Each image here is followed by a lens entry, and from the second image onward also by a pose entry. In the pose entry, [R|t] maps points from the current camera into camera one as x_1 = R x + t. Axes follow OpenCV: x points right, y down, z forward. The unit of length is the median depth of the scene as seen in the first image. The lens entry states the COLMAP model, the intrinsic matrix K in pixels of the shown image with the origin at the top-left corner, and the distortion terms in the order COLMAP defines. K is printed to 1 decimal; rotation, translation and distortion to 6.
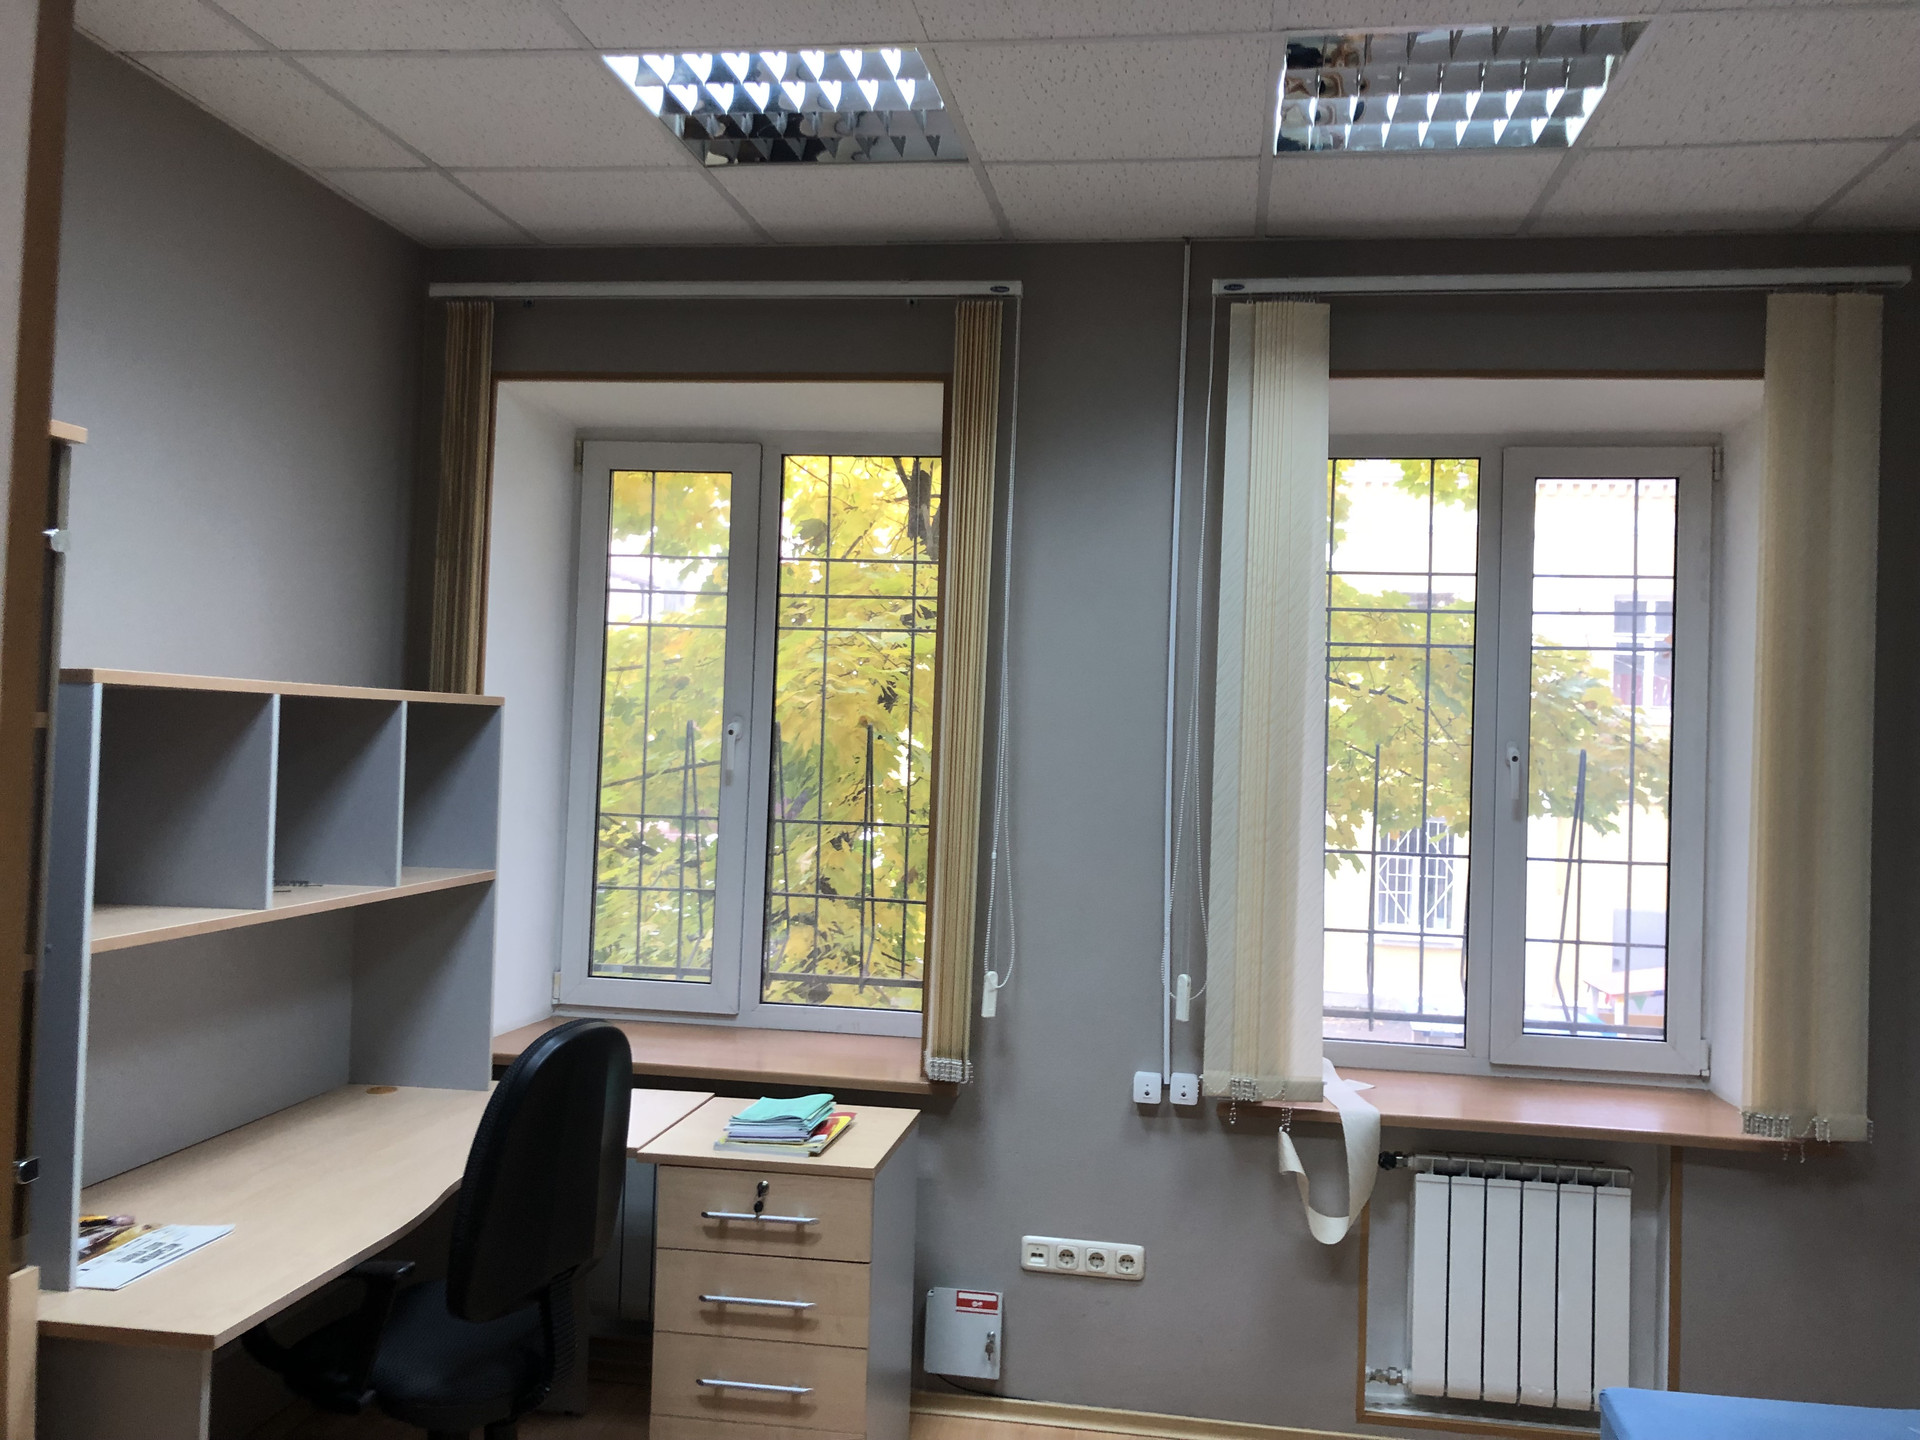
lens RADIAL K [[1582.7, 0, 962.4], [0, 1582.7, 712.8], [0, 0, 1]] dist [0.017351, 0.000907]
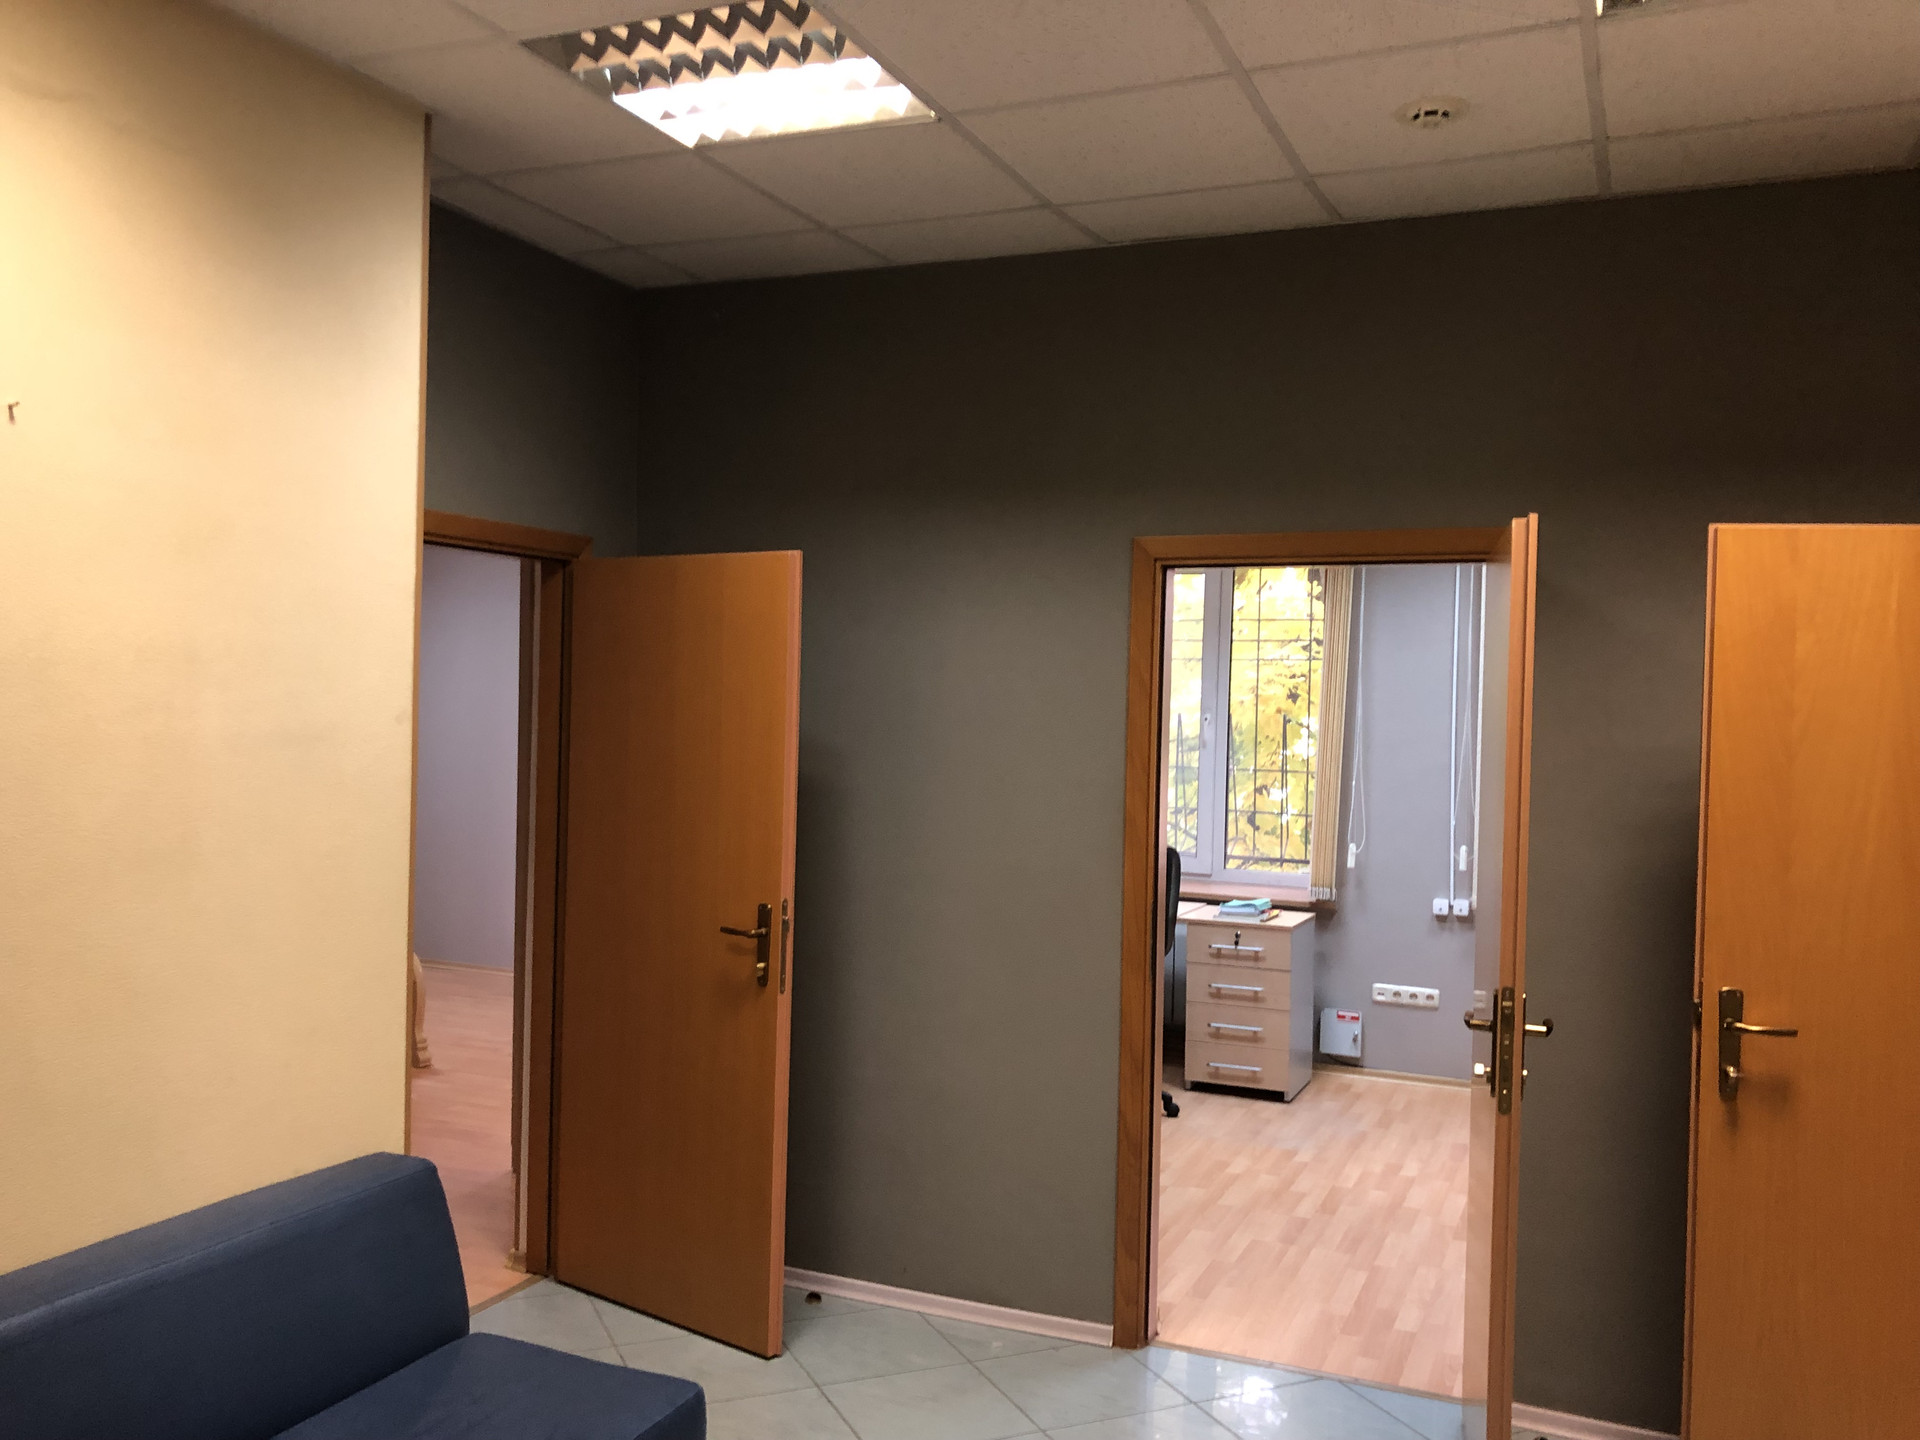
lens RADIAL K [[1582.7, 0, 953.4], [0, 1582.7, 716.2], [0, 0, 1]] dist [0.017351, 0.000907]
pose [[0.967559, -0.011138, -0.252400, 0.035286], [0.013712, 0.999870, 0.008439, -0.010459], [0.252273, -0.011626, 0.967586, -0.947644]]
